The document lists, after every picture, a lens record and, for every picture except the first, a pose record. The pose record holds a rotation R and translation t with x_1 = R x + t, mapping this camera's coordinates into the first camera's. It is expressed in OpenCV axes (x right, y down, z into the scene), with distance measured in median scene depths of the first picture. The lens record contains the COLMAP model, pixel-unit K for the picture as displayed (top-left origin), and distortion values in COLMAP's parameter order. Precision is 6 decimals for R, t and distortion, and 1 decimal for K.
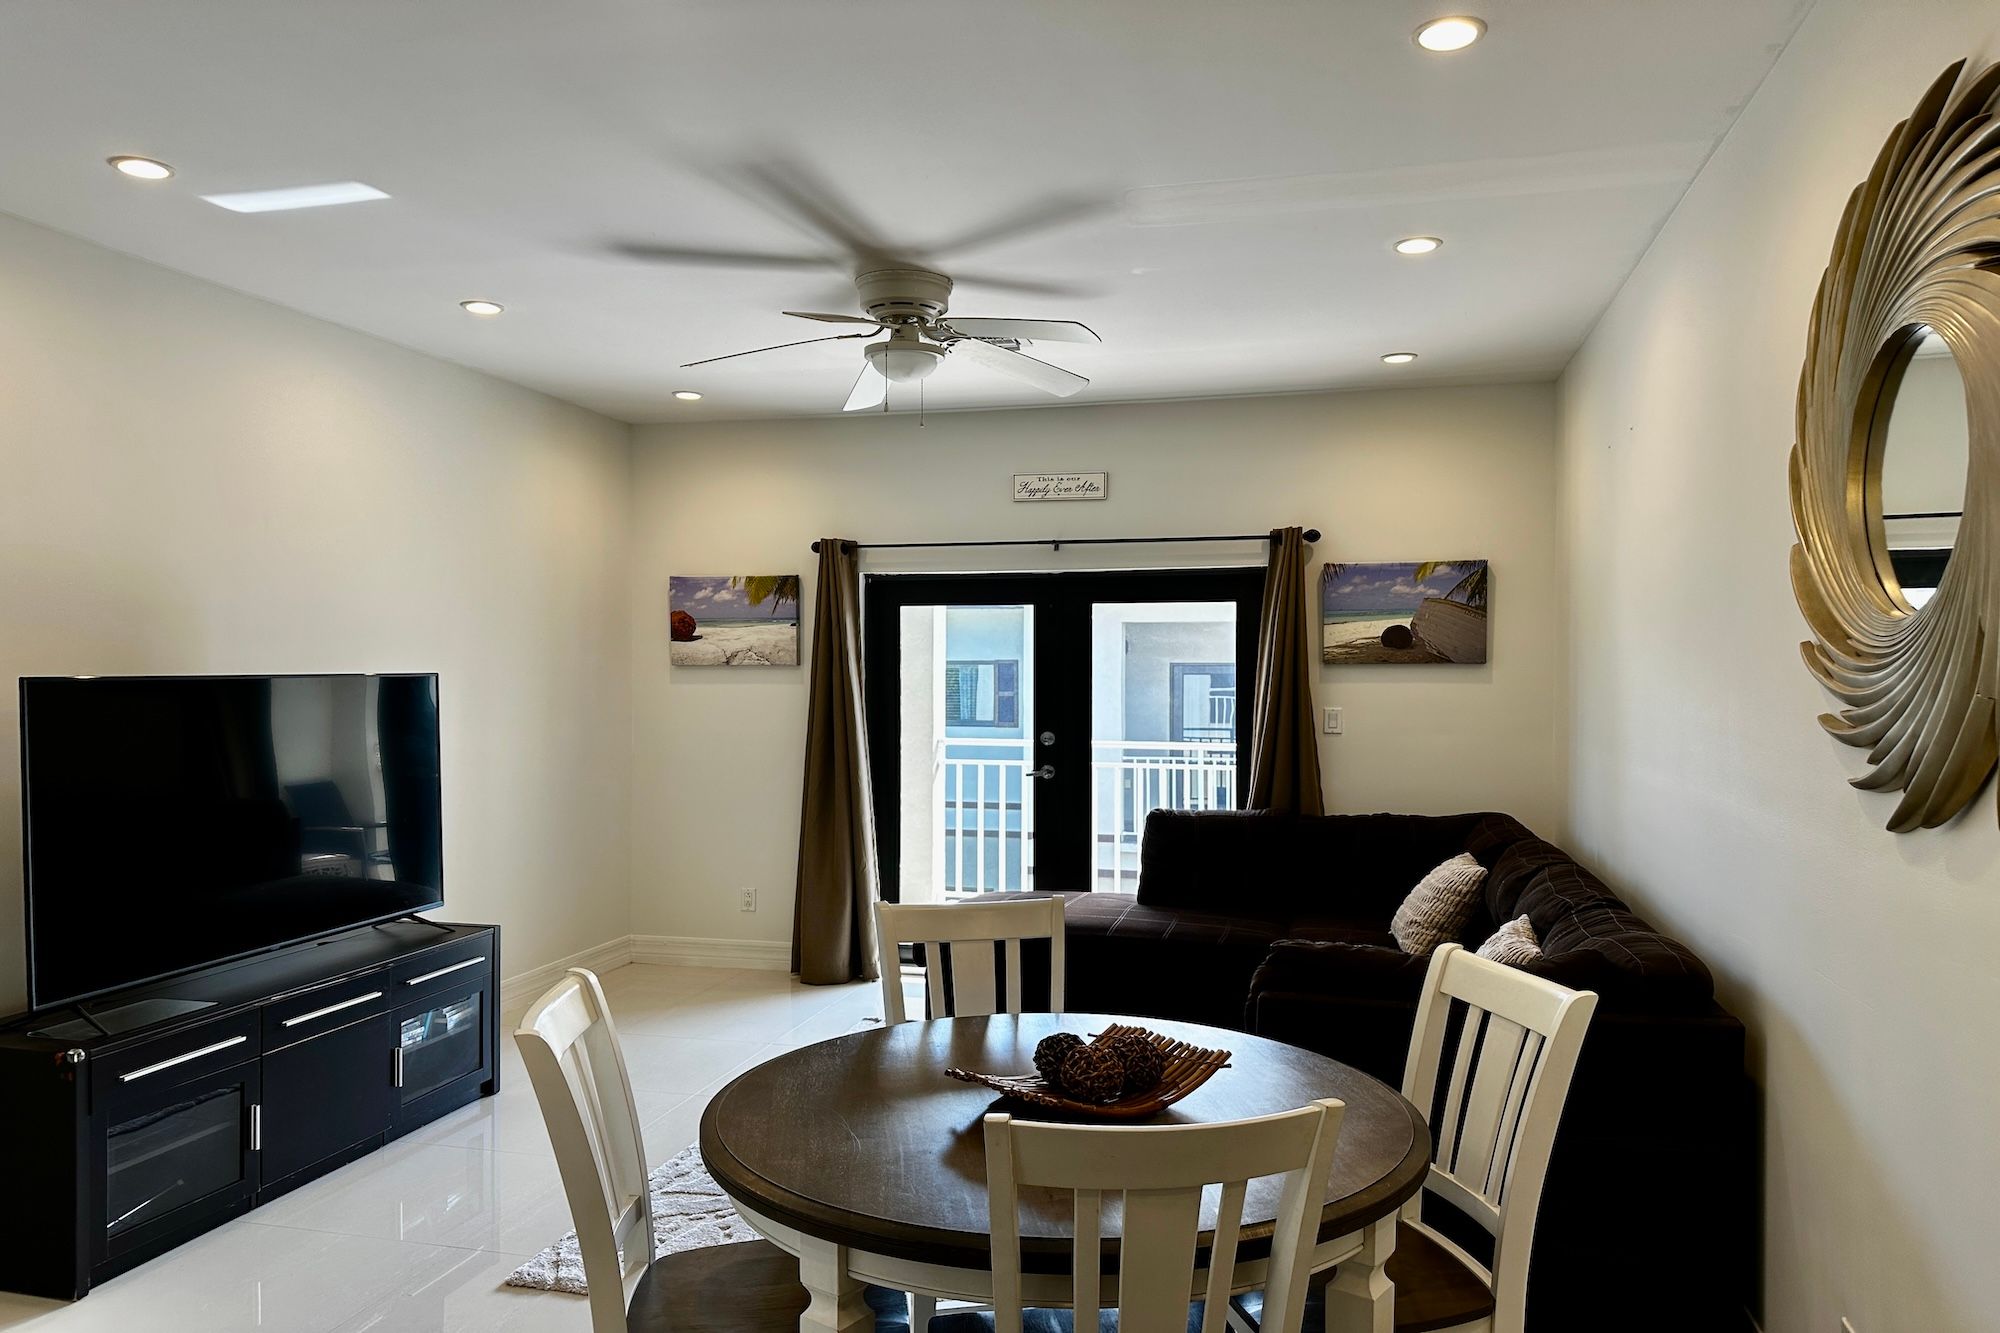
lens RADIAL K [[1406.7, 0, 993.6], [0, 1406.7, 688.8], [0, 0, 1]] dist [0.168730, -0.255205]
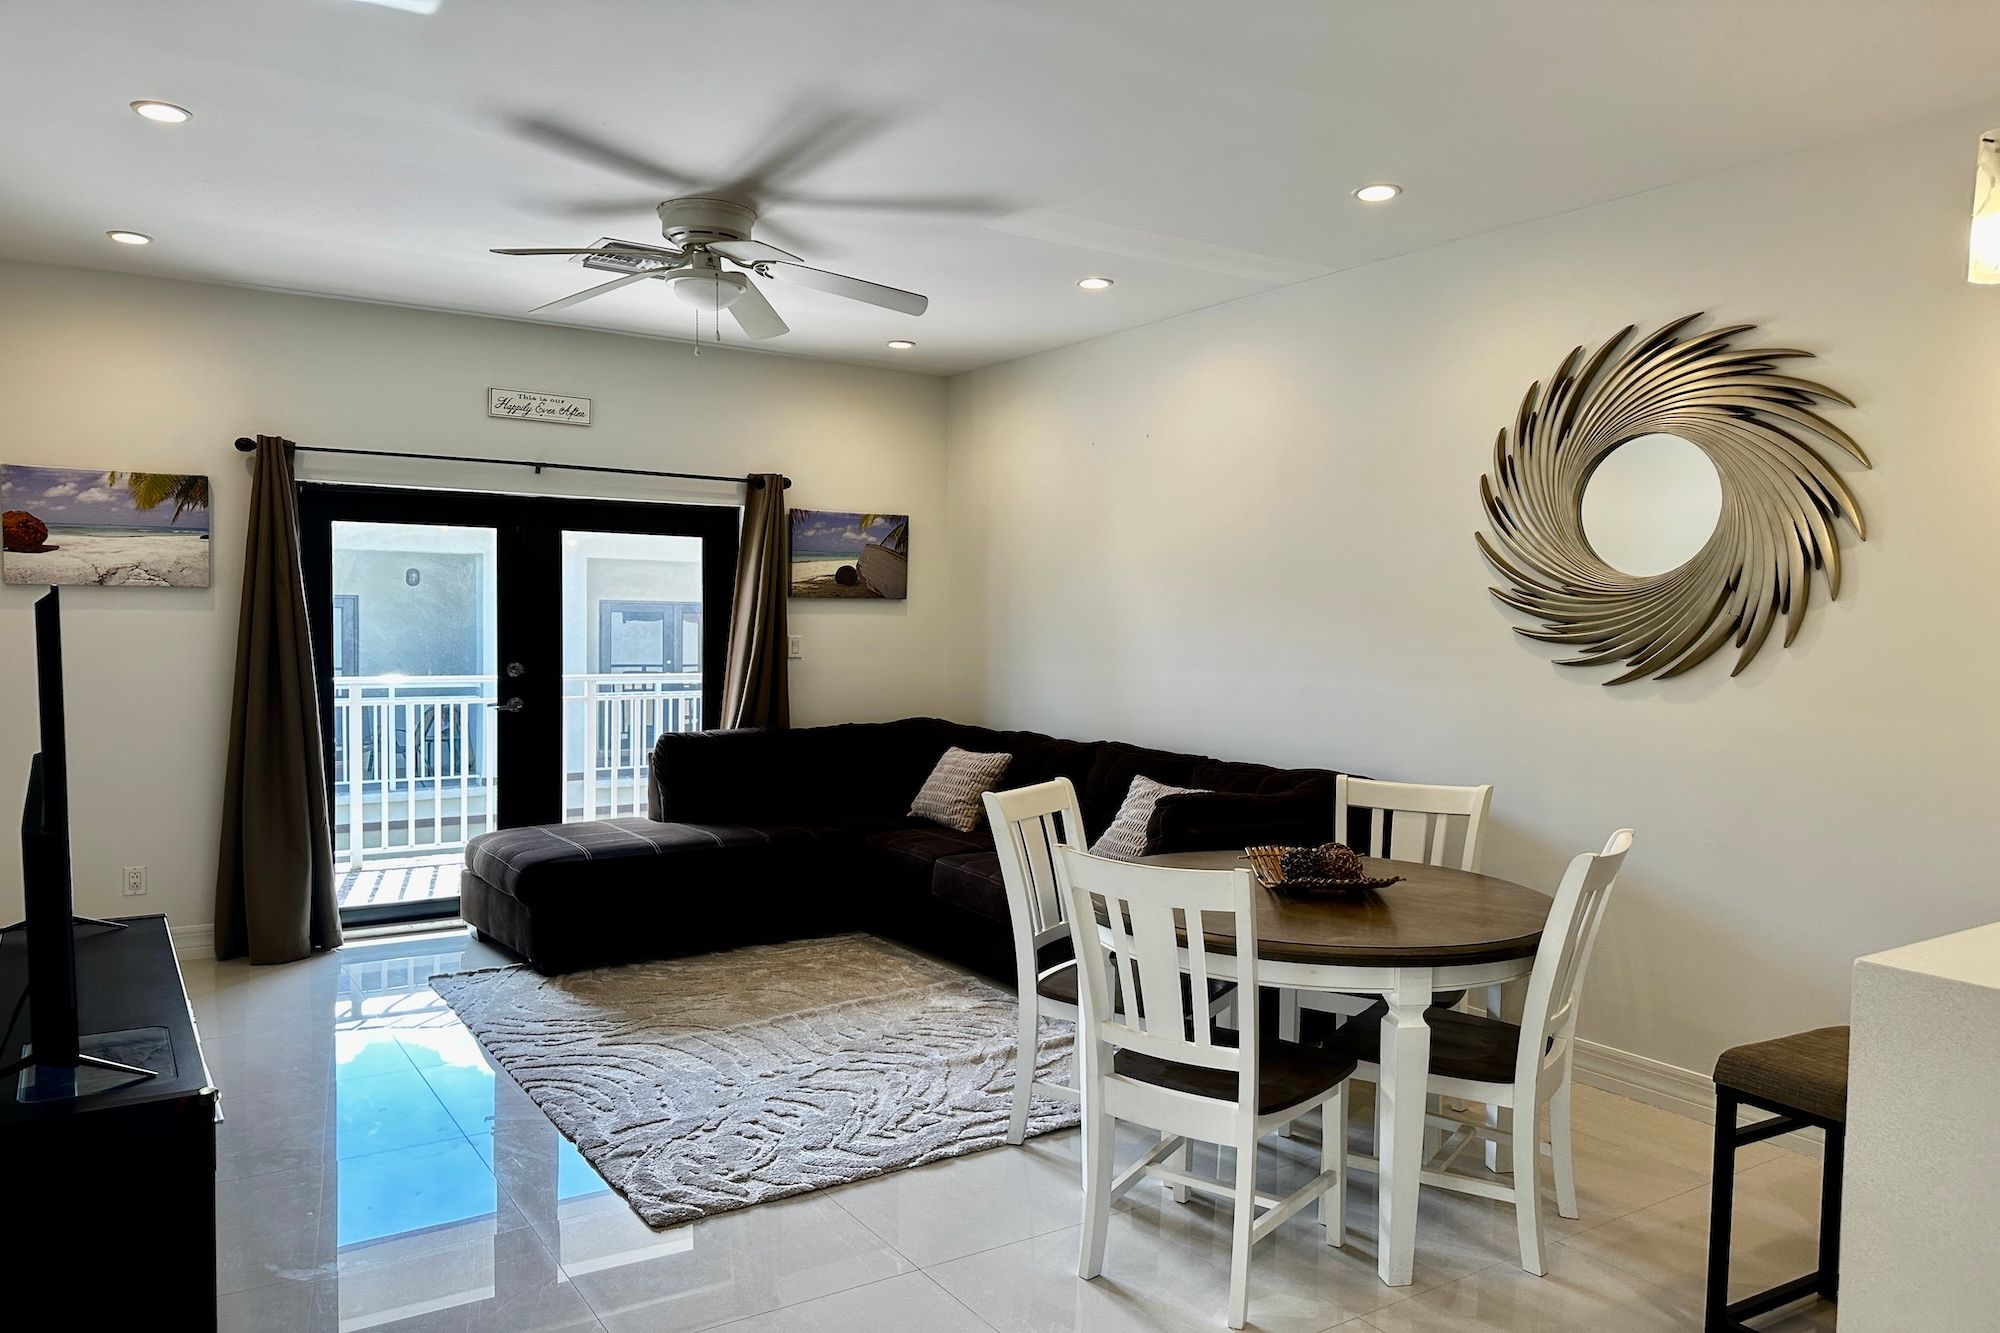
lens RADIAL K [[1406.7, 0, 993.6], [0, 1406.7, 688.8], [0, 0, 1]] dist [0.168730, -0.255205]
pose [[0.677674, -0.033189, 0.734613, -0.468671], [-0.001596, 0.998912, 0.046603, 0.002470], [-0.735361, -0.032754, 0.676884, 0.107365]]
